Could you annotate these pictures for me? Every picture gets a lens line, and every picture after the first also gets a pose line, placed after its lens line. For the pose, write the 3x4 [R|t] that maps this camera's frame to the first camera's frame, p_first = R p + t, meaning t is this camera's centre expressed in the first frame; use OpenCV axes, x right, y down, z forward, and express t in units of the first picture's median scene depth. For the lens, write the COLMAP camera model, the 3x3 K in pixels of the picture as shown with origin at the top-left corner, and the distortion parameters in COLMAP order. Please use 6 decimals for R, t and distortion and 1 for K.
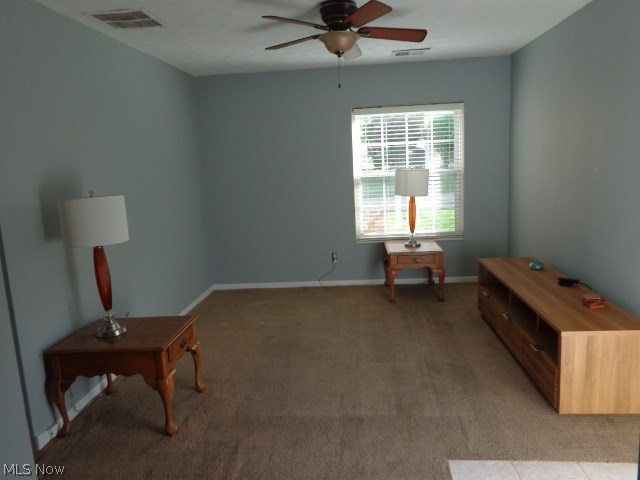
lens RADIAL K [[478.8, 0, 318.4], [0, 478.8, 240.7], [0, 0, 1]] dist [0.004674, 0.001180]
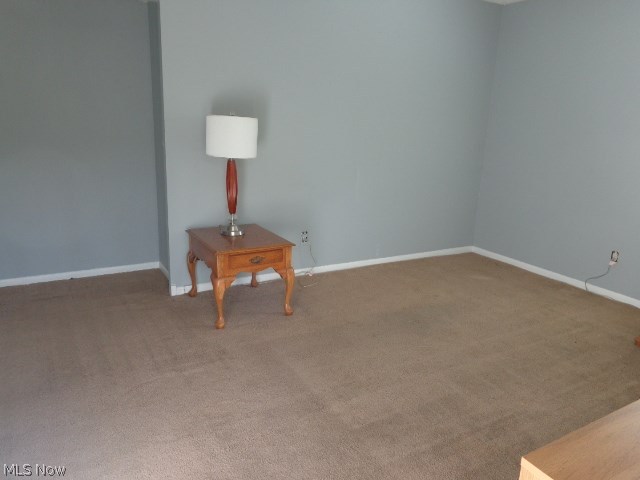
lens RADIAL K [[478.8, 0, 318.4], [0, 478.8, 240.7], [0, 0, 1]] dist [0.004674, 0.001180]
pose [[0.573192, 0.284282, -0.768528, 0.606927], [-0.211104, 0.957463, 0.196723, -0.067381], [0.791761, 0.049479, 0.608823, 0.443404]]
